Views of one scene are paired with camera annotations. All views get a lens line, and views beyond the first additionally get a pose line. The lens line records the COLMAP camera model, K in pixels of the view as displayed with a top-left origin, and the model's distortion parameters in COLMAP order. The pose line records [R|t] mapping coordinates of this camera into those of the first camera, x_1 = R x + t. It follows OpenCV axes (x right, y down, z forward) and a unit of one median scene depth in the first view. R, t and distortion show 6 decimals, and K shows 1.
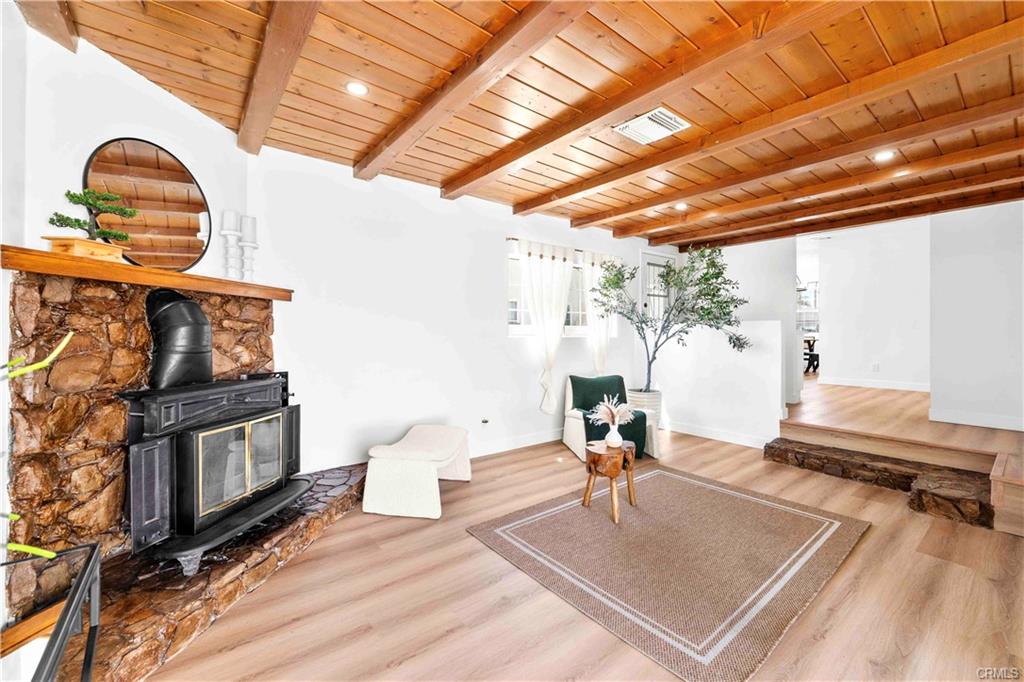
lens RADIAL K [[416.3, 0, 511.3], [0, 416.3, 335.0], [0, 0, 1]] dist [0.000043, -0.001320]
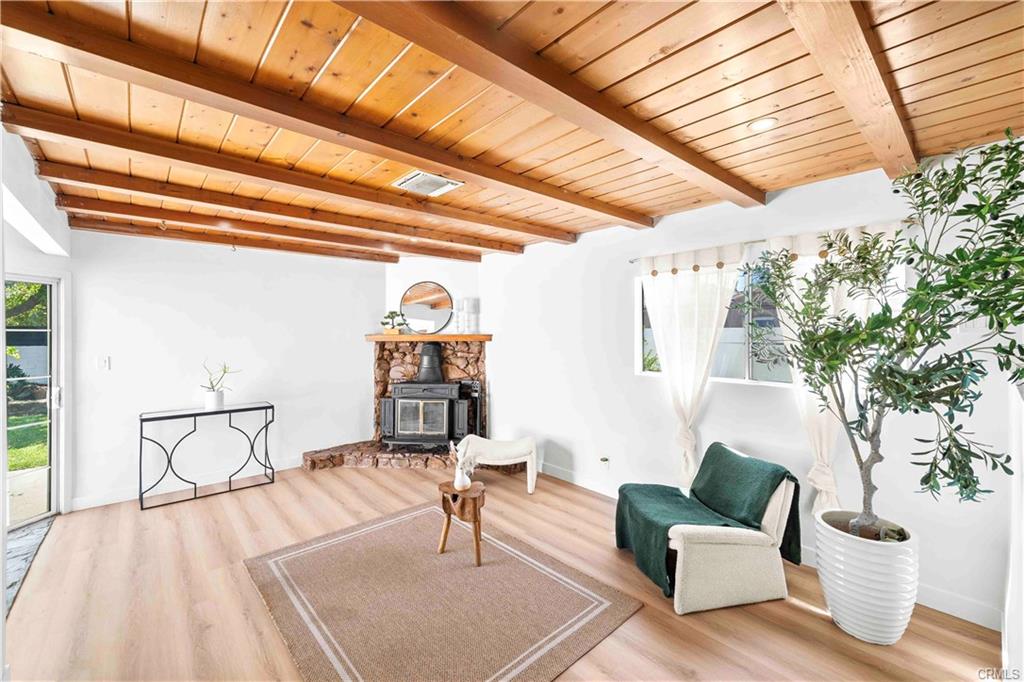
lens RADIAL K [[416.3, 0, 510.3], [0, 416.3, 337.2], [0, 0, 1]] dist [0.000043, -0.001320]
pose [[0.064412, 0.004836, -0.997912, 1.687606], [-0.003486, 0.999983, 0.004621, -0.151029], [0.997917, 0.003181, 0.064428, 1.386295]]
